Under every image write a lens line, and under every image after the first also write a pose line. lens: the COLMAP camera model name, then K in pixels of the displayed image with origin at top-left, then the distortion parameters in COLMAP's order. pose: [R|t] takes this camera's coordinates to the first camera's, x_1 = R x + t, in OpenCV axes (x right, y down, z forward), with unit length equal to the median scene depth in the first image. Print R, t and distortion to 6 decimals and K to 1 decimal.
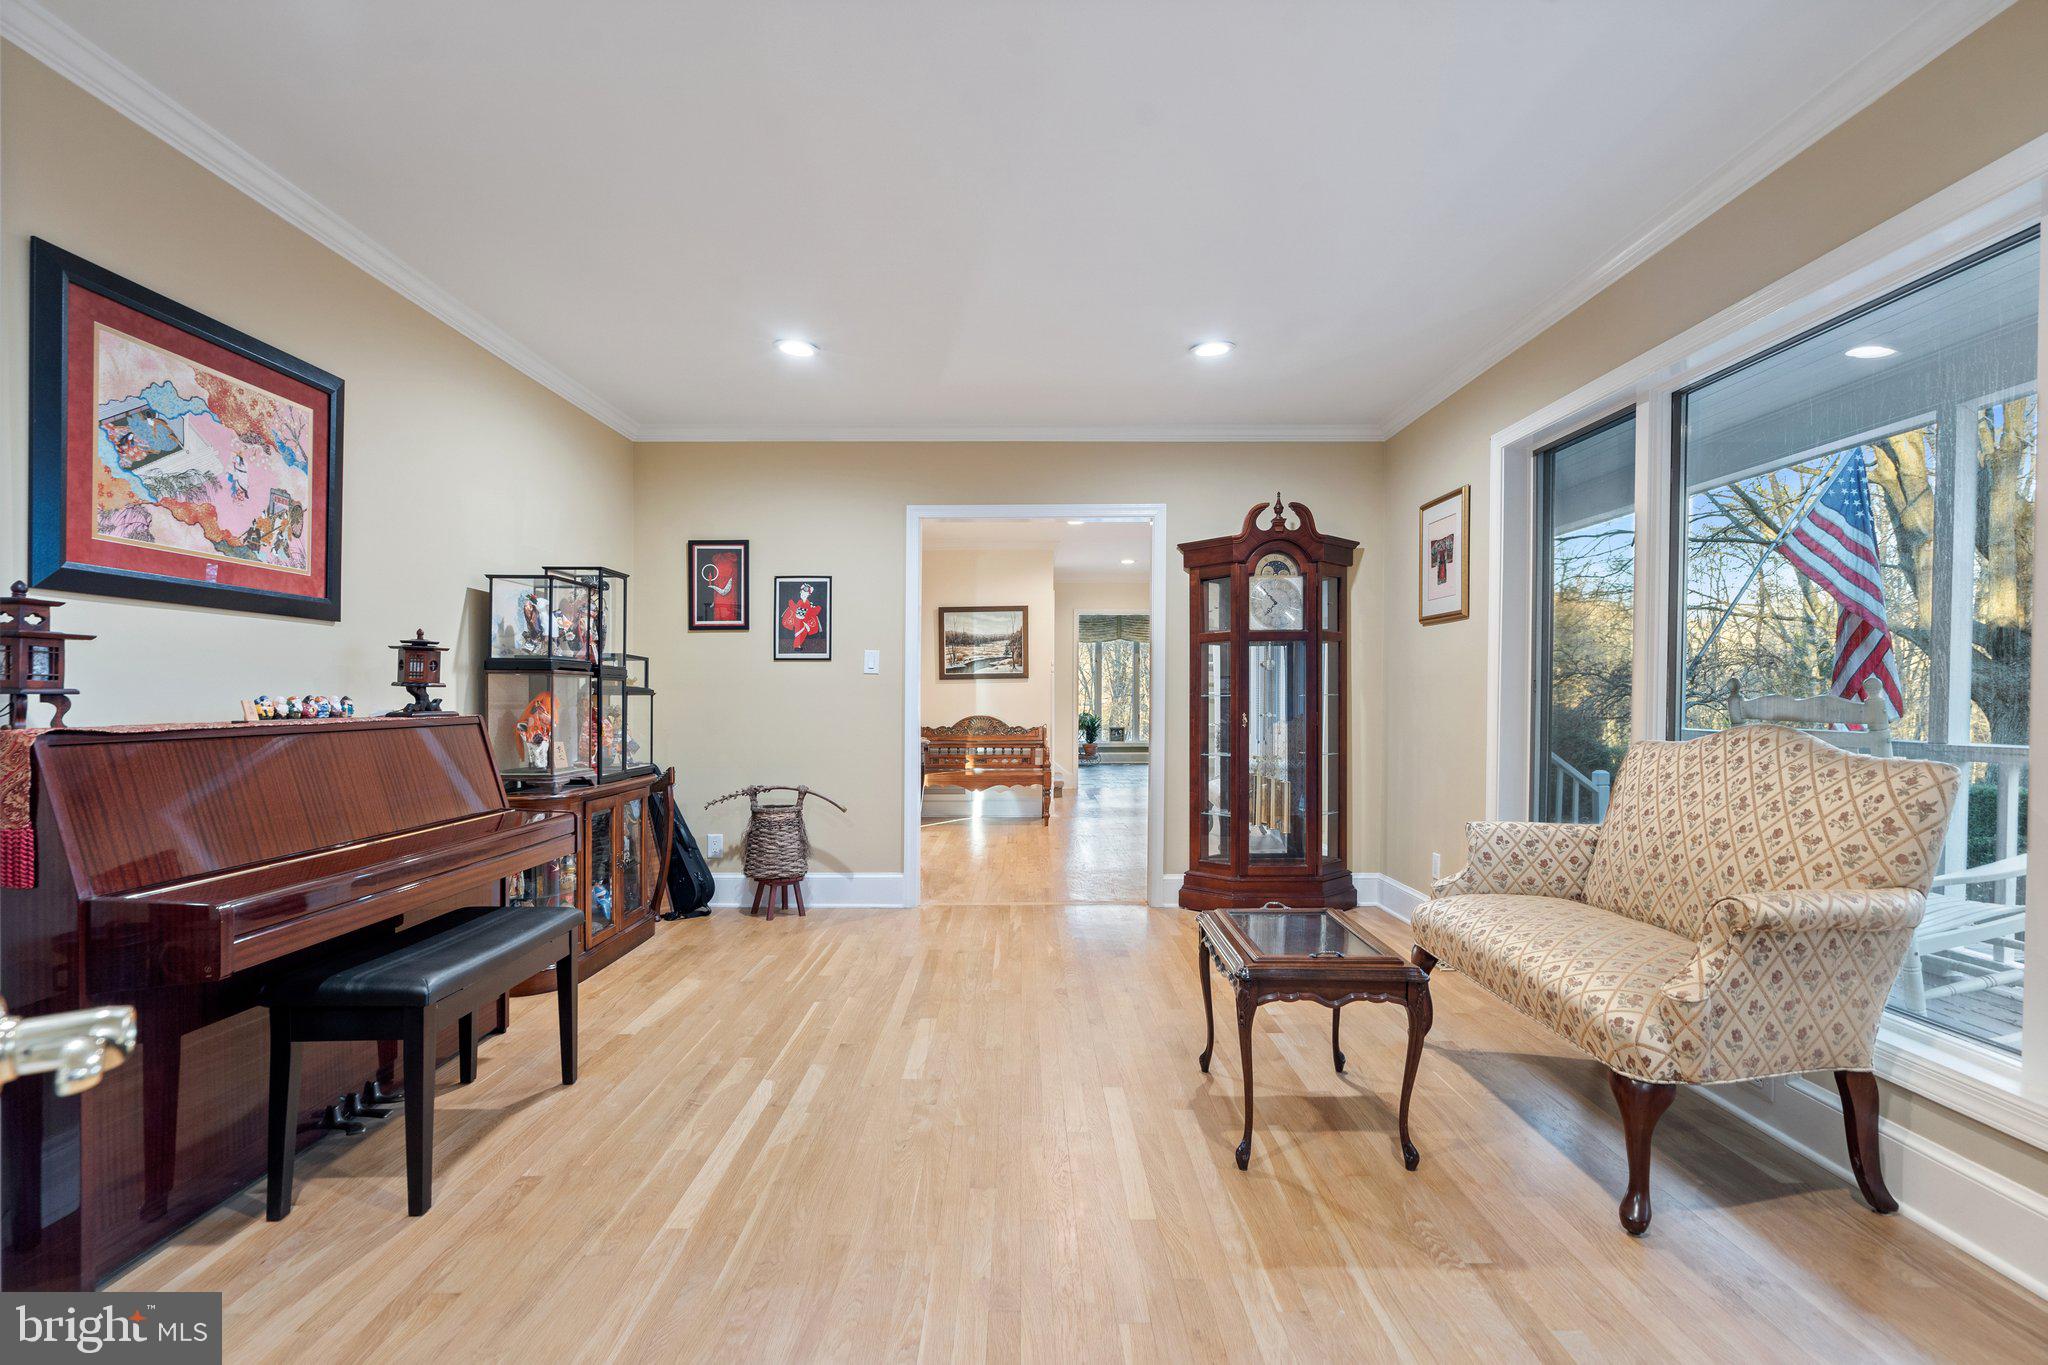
lens RADIAL K [[953.4, 0, 1023.4], [0, 953.4, 692.9], [0, 0, 1]] dist [-0.002401, 0.000059]
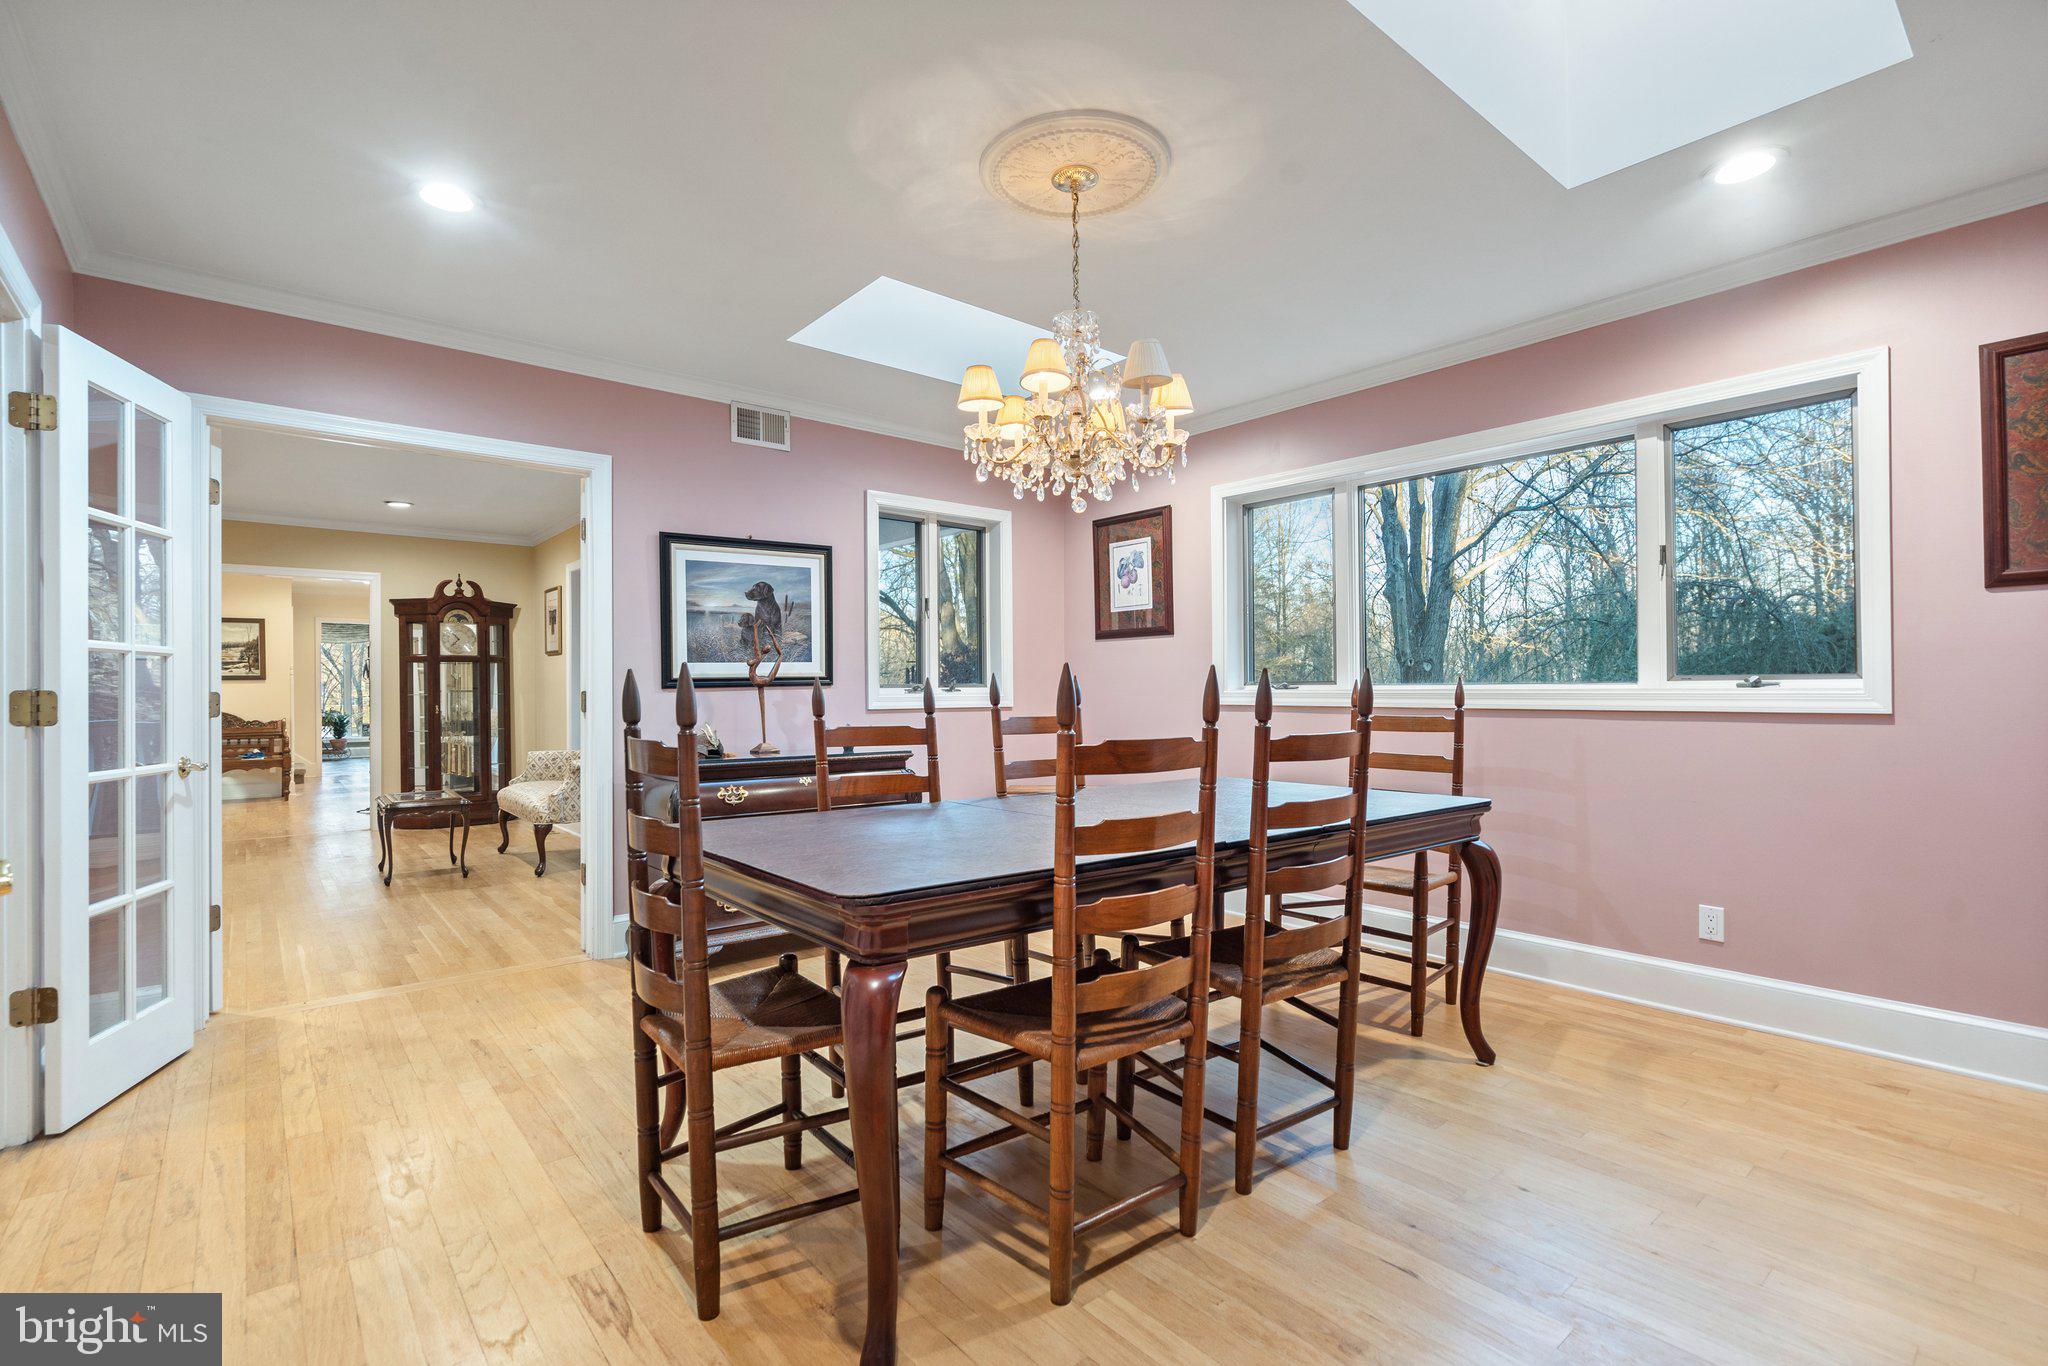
lens RADIAL K [[953.4, 0, 1033.4], [0, 953.4, 694.4], [0, 0, 1]] dist [-0.002401, 0.000059]
pose [[0.770744, -0.007265, 0.637103, -0.023609], [0.003209, 0.999967, 0.007520, -0.005986], [-0.637137, -0.003752, 0.770742, -0.908841]]
